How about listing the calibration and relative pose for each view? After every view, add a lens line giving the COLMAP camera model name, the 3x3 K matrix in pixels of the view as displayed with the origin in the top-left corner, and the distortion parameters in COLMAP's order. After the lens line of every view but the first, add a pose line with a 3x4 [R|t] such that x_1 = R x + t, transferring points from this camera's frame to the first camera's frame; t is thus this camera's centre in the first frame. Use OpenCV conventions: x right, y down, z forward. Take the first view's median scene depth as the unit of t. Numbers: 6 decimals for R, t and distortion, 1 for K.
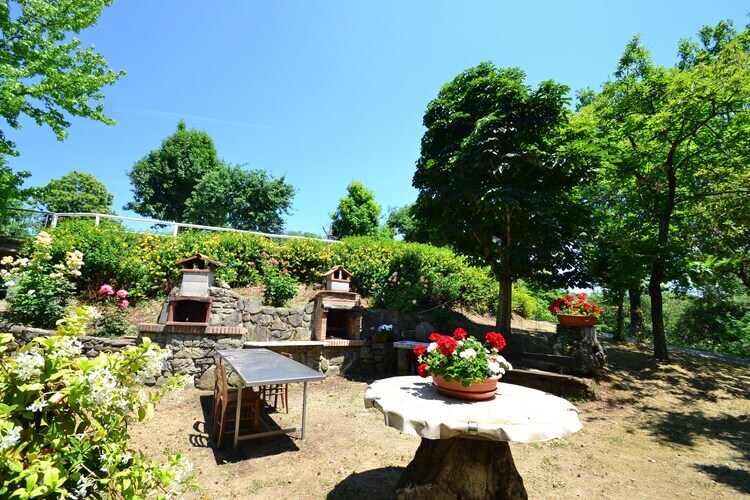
lens RADIAL K [[329.4, 0, 375.0], [0, 329.4, 250.0], [0, 0, 1]] dist [-0.000370, -0.000085]
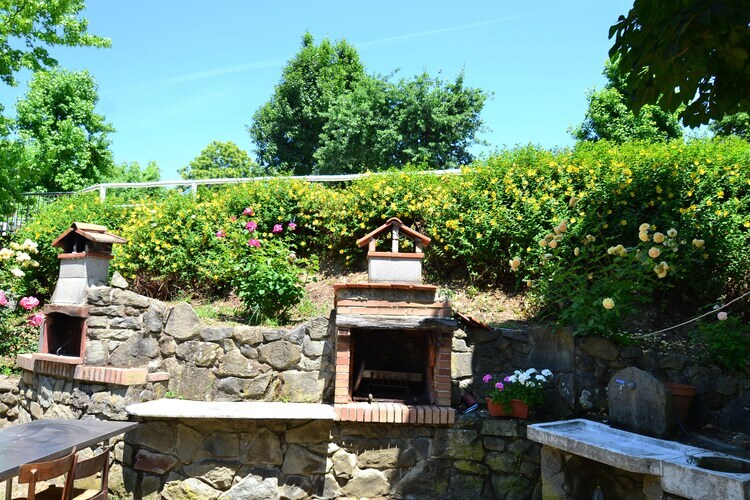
lens RADIAL K [[539.7, 0, 375.0], [0, 539.7, 250.0], [0, 0, 1]] dist [-0.047094, 0.002137]
pose [[0.816090, -0.080339, -0.572313, 0.257736], [0.114472, 0.993141, 0.023818, 0.070788], [0.566474, -0.084951, 0.819689, 0.476171]]
